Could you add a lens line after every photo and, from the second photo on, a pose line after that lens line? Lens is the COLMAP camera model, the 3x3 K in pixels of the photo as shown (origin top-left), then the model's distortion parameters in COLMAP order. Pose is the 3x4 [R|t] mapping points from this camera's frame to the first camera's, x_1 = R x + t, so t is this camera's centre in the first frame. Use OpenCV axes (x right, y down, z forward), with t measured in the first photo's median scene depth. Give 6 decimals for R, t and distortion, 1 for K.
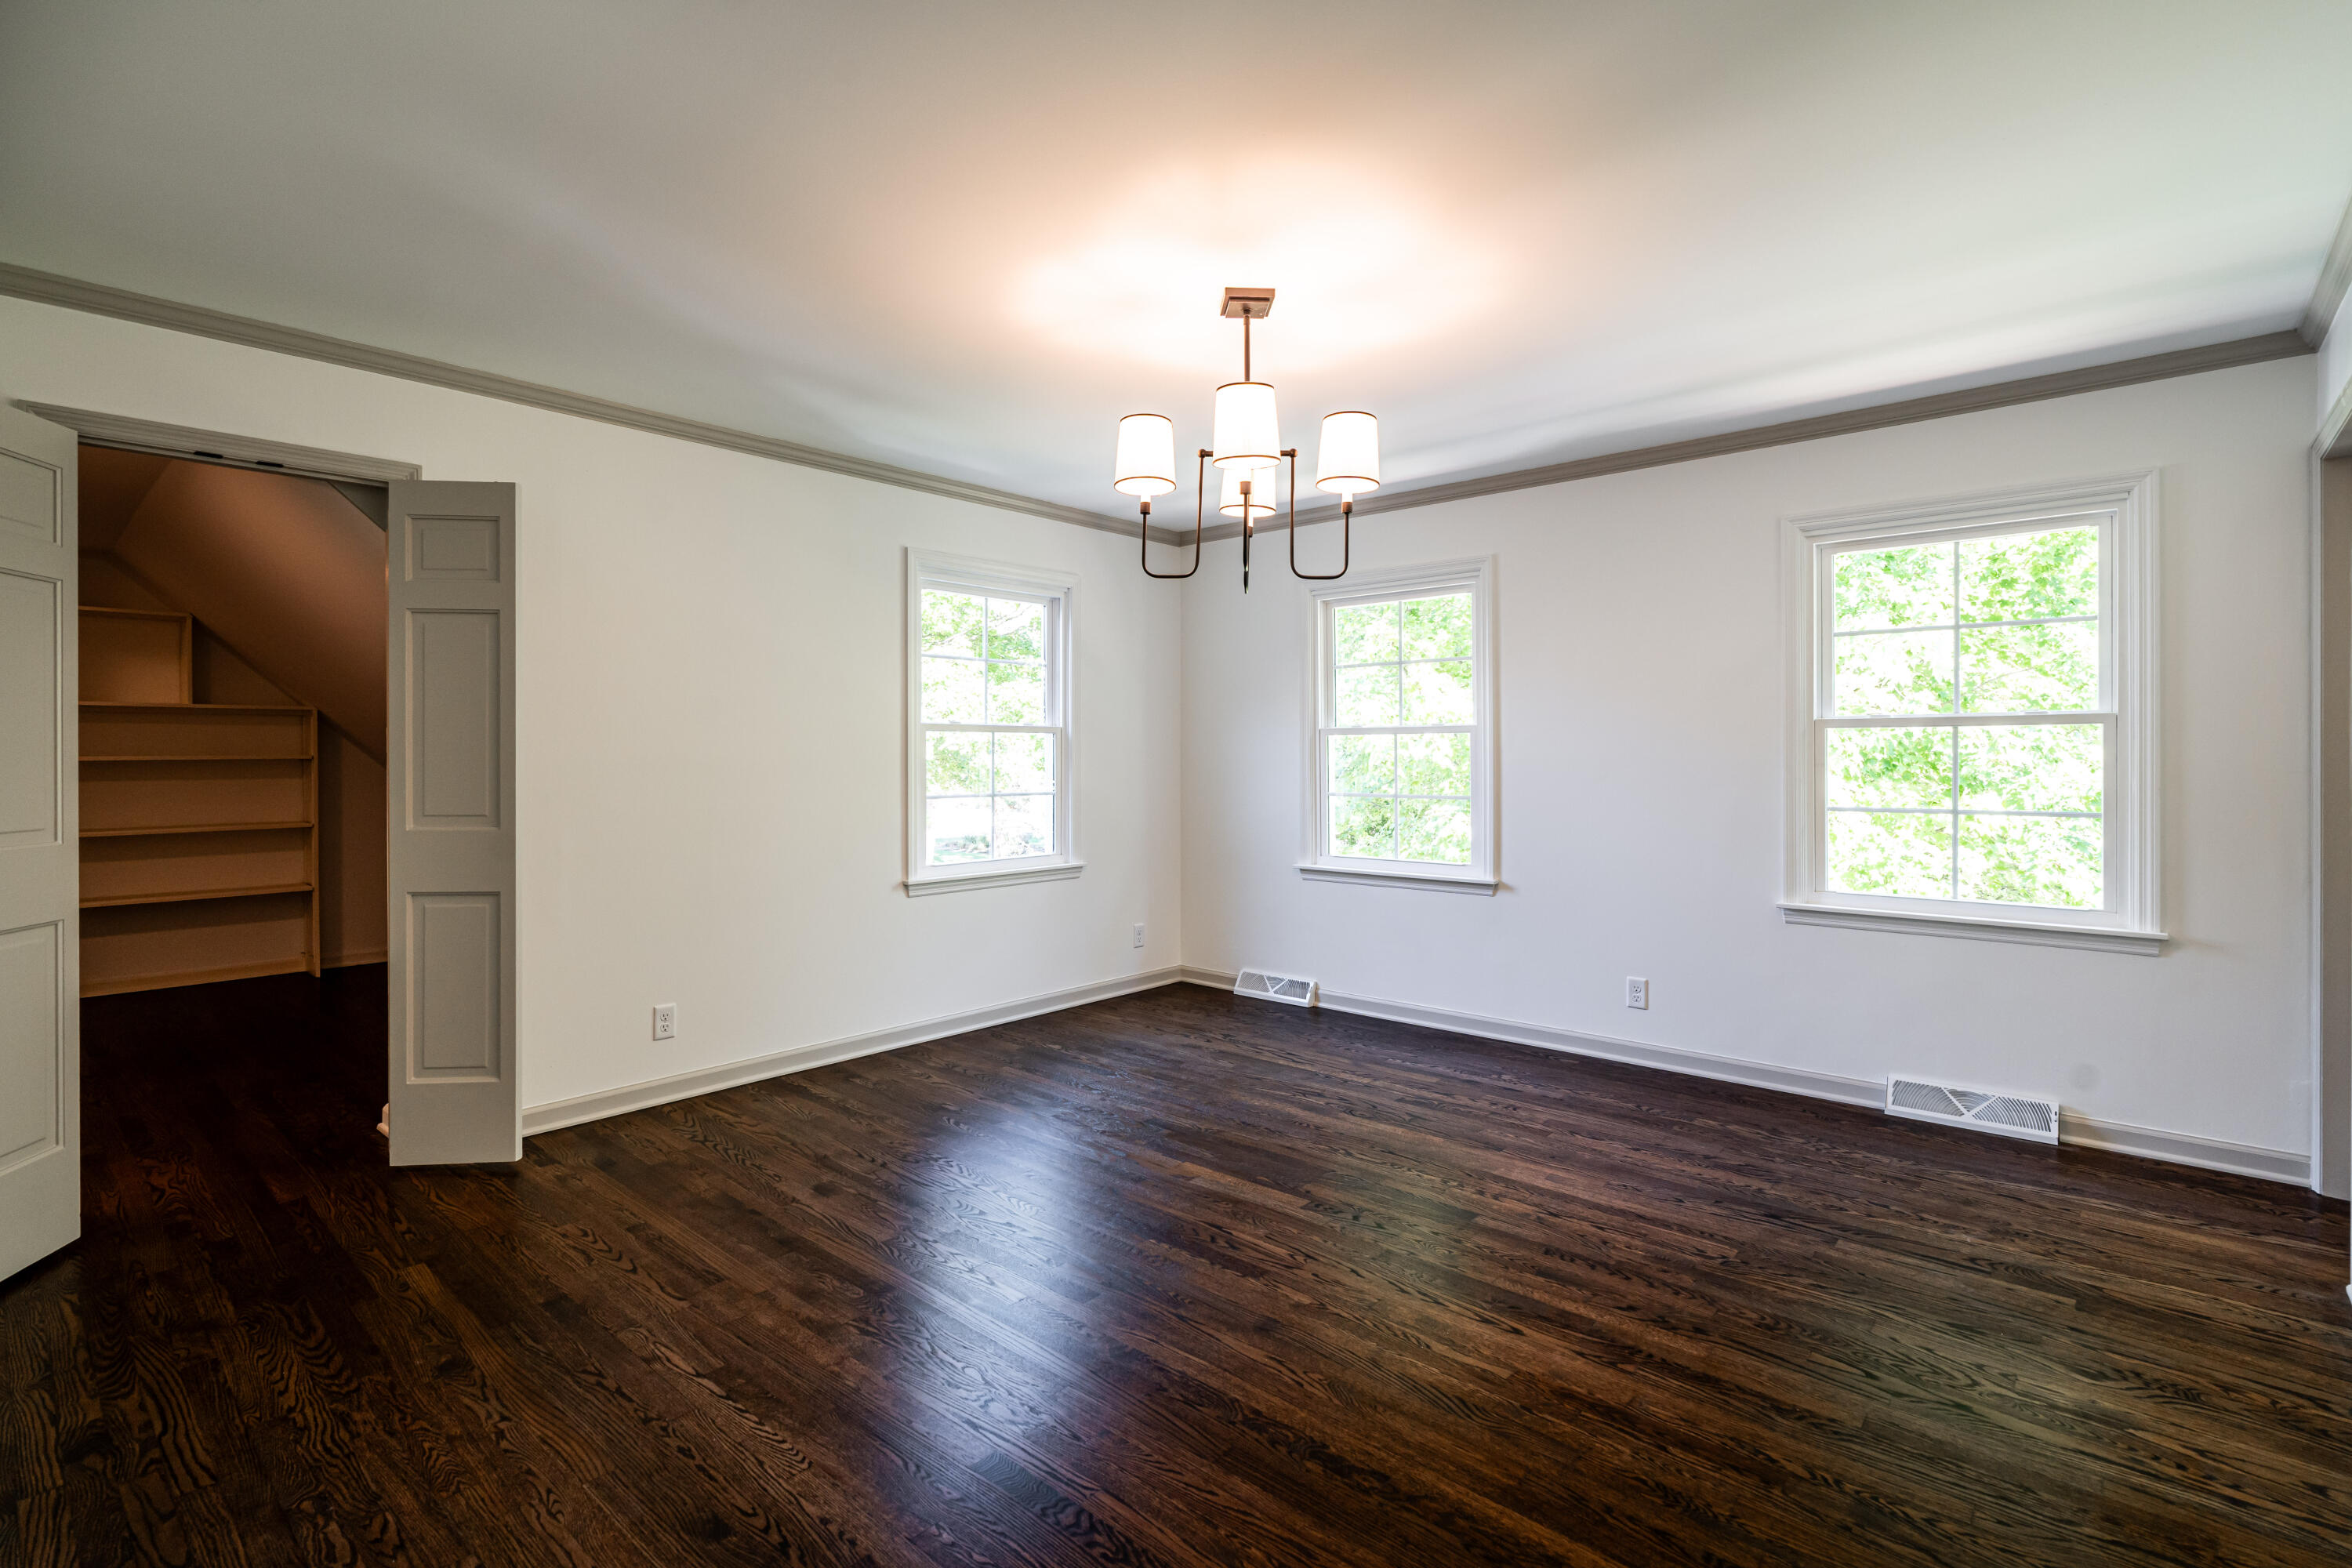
lens RADIAL K [[1059.7, 0, 1172.8], [0, 1059.7, 769.0], [0, 0, 1]] dist [-0.004728, 0.001349]
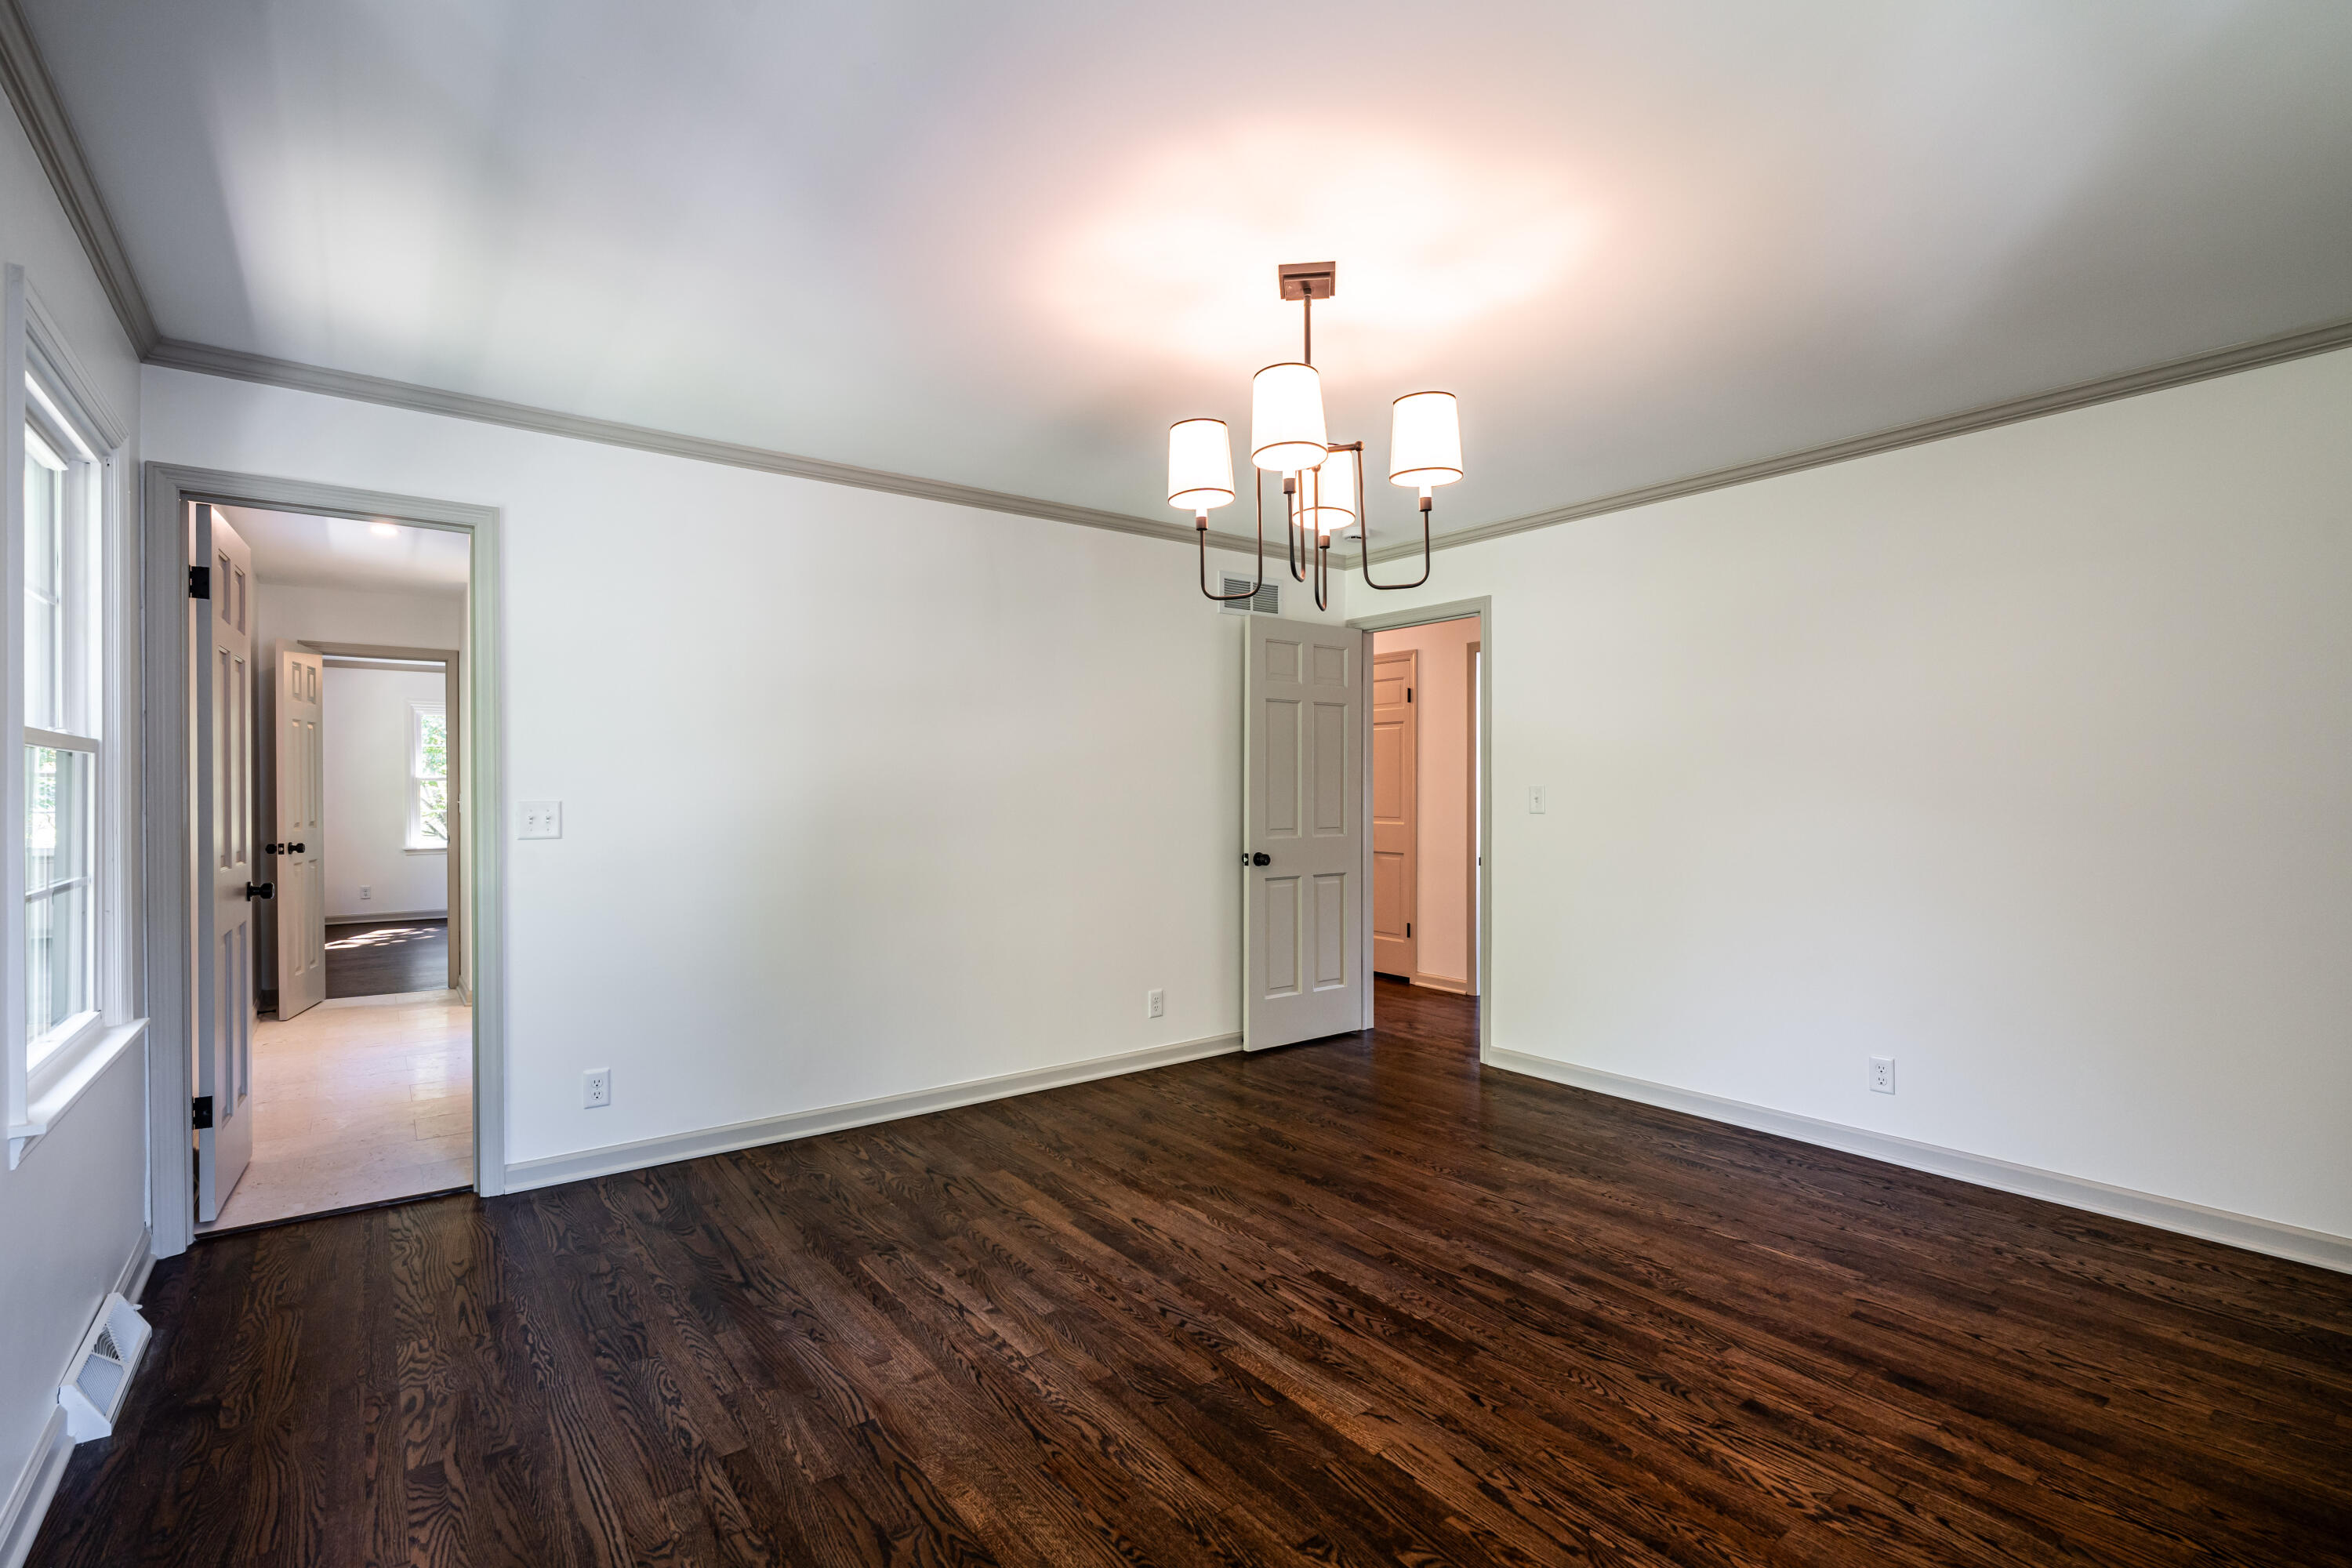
lens RADIAL K [[1059.7, 0, 1178.5], [0, 1059.7, 786.2], [0, 0, 1]] dist [-0.004728, 0.001349]
pose [[-0.980578, 0.004180, 0.196087, 0.002348], [0.005325, 0.999972, 0.005310, -0.025602], [-0.196059, 0.006251, -0.980572, 1.894638]]
